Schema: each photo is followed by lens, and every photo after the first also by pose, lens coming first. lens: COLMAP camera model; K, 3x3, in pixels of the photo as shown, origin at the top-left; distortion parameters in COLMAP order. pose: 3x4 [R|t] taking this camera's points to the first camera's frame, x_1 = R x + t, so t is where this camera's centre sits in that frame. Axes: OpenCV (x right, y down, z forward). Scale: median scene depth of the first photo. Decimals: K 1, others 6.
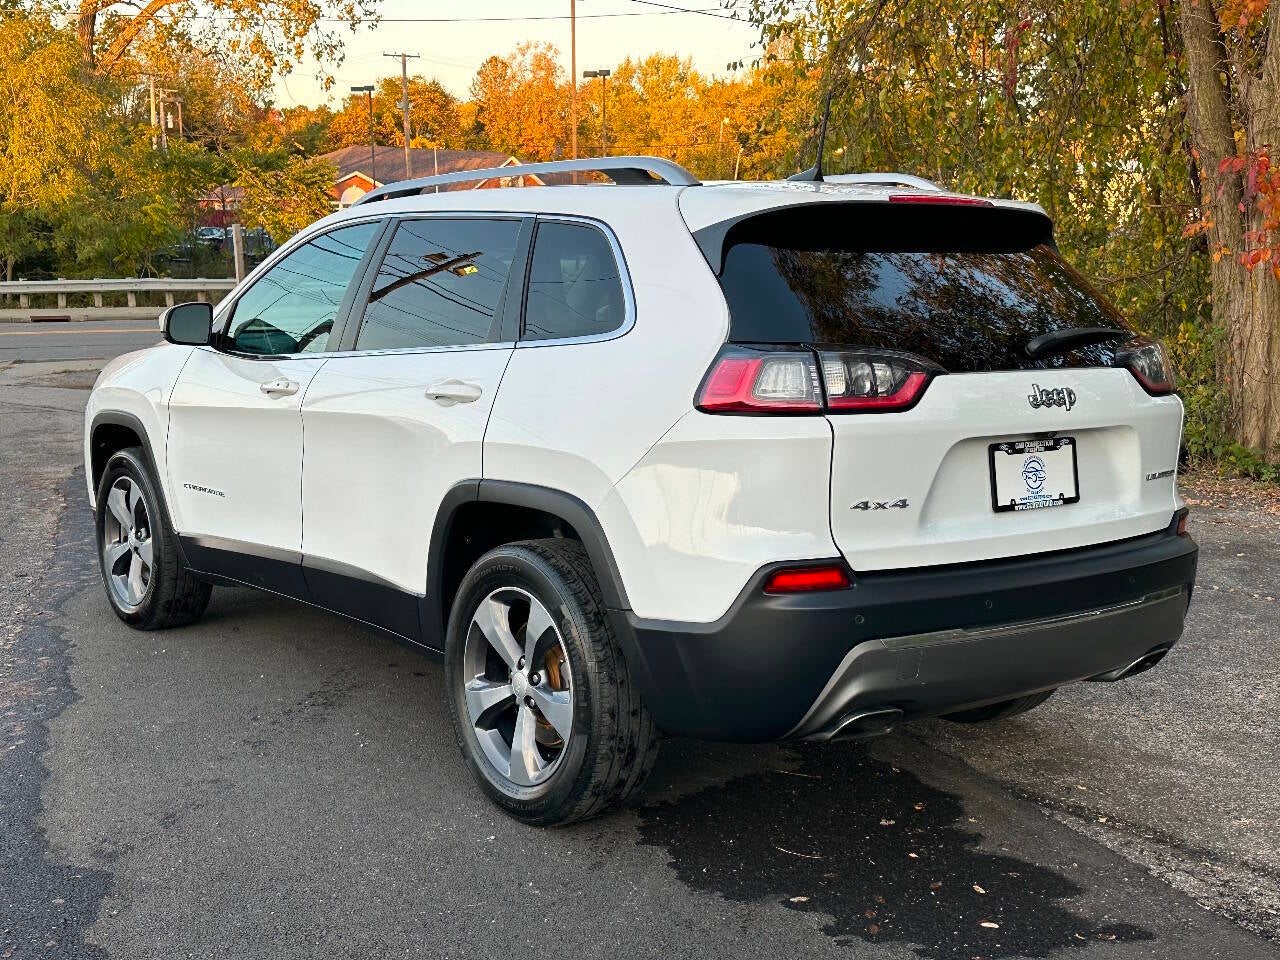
lens RADIAL K [[1514.3, 0, 635.2], [0, 1514.3, 481.4], [0, 0, 1]] dist [0.233162, -0.510848]
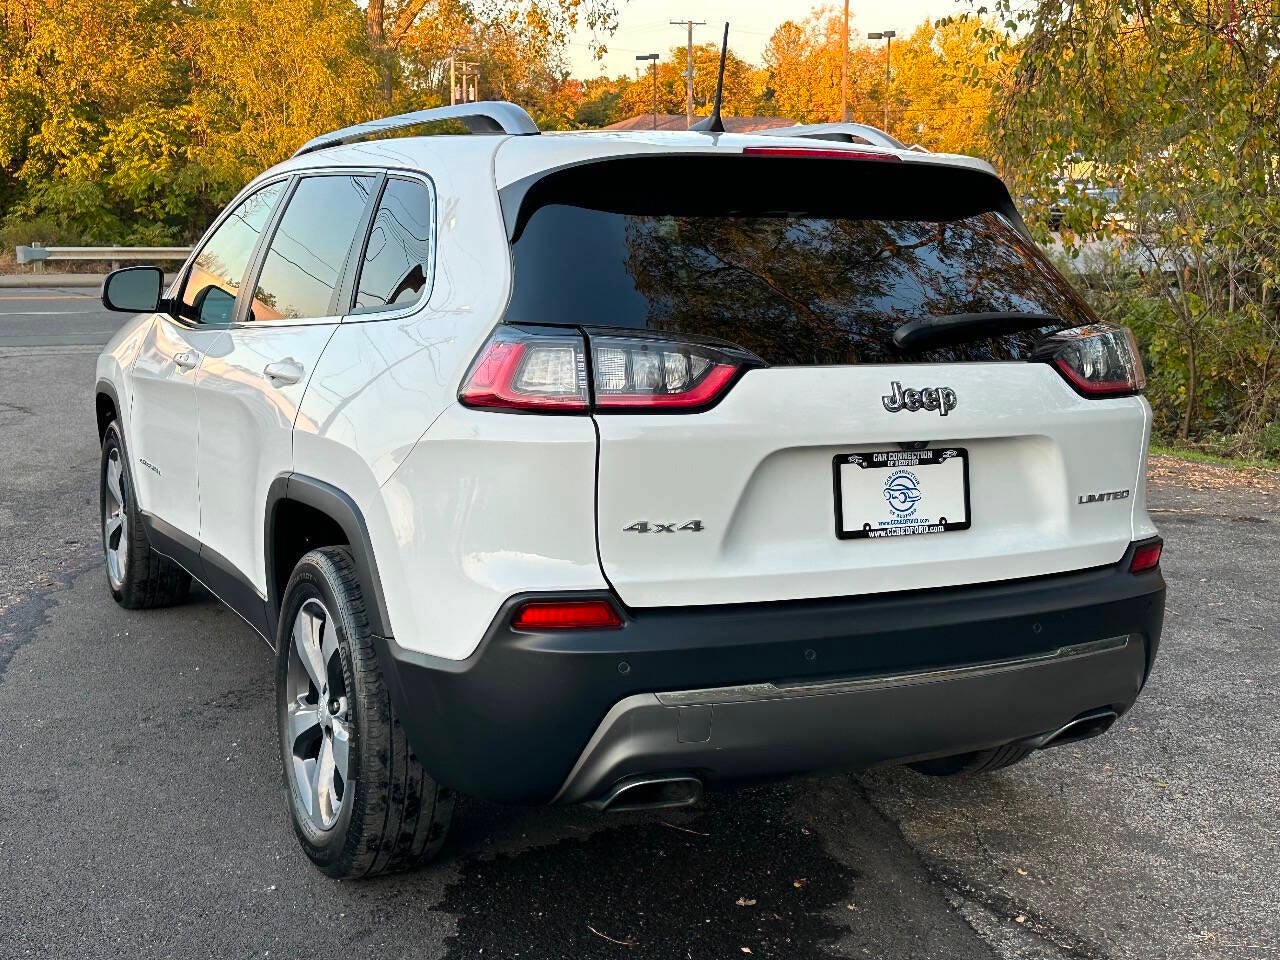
lens RADIAL K [[1514.9, 0, 642.5], [0, 1514.9, 467.2], [0, 0, 1]] dist [0.223786, -0.494451]
pose [[0.982789, 0.034689, -0.181445, 0.257059], [-0.032567, 0.999362, 0.014661, -0.024311], [0.181837, -0.008500, 0.983292, 0.175887]]
